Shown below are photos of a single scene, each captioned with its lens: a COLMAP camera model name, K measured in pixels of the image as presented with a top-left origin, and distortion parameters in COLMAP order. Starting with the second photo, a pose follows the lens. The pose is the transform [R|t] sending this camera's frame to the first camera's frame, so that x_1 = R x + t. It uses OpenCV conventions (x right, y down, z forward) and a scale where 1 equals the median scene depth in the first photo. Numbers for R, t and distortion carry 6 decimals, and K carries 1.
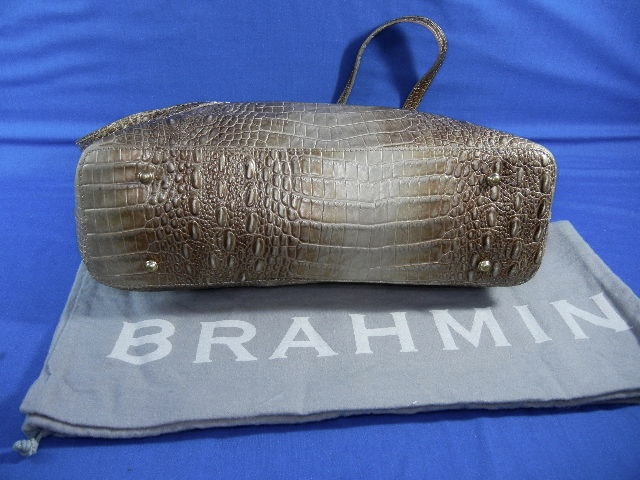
lens RADIAL K [[574.7, 0, 318.7], [0, 574.7, 240.5], [0, 0, 1]] dist [0.005282, -0.026767]
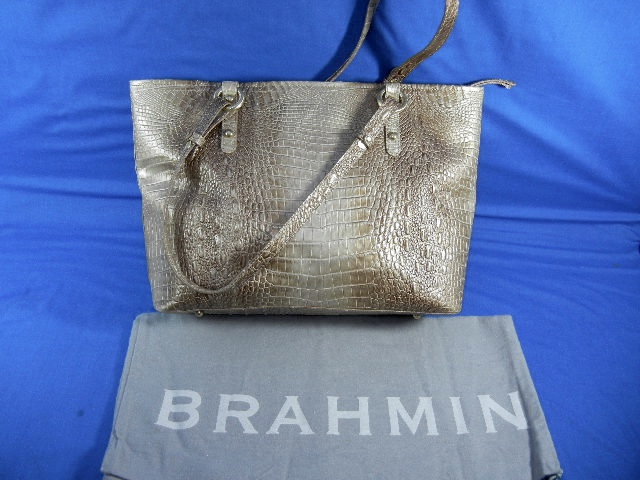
lens RADIAL K [[574.7, 0, 319.1], [0, 574.7, 238.9], [0, 0, 1]] dist [0.005282, -0.026767]
pose [[0.996103, 0.085902, -0.020008, 0.030578], [-0.079029, 0.969973, 0.230014, -0.584579], [0.039166, -0.227536, 0.972982, -0.269718]]
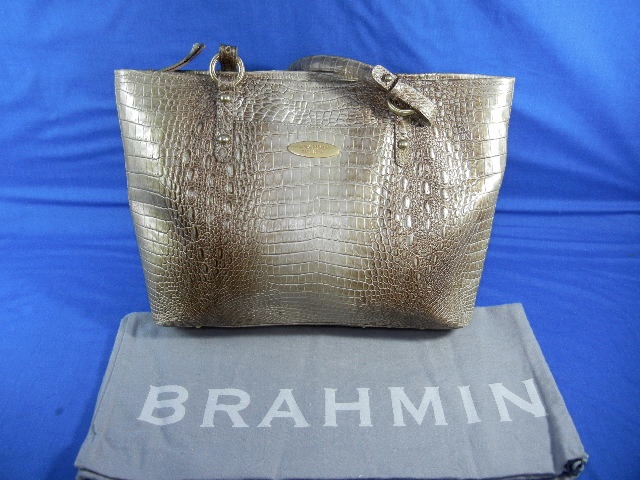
lens RADIAL K [[574.7, 0, 322.4], [0, 574.7, 240.2], [0, 0, 1]] dist [0.005282, -0.026767]
pose [[0.997056, 0.041886, -0.064222, 0.124047], [-0.035355, 0.994393, 0.099660, -0.342732], [0.068036, -0.097096, 0.992947, -0.244405]]
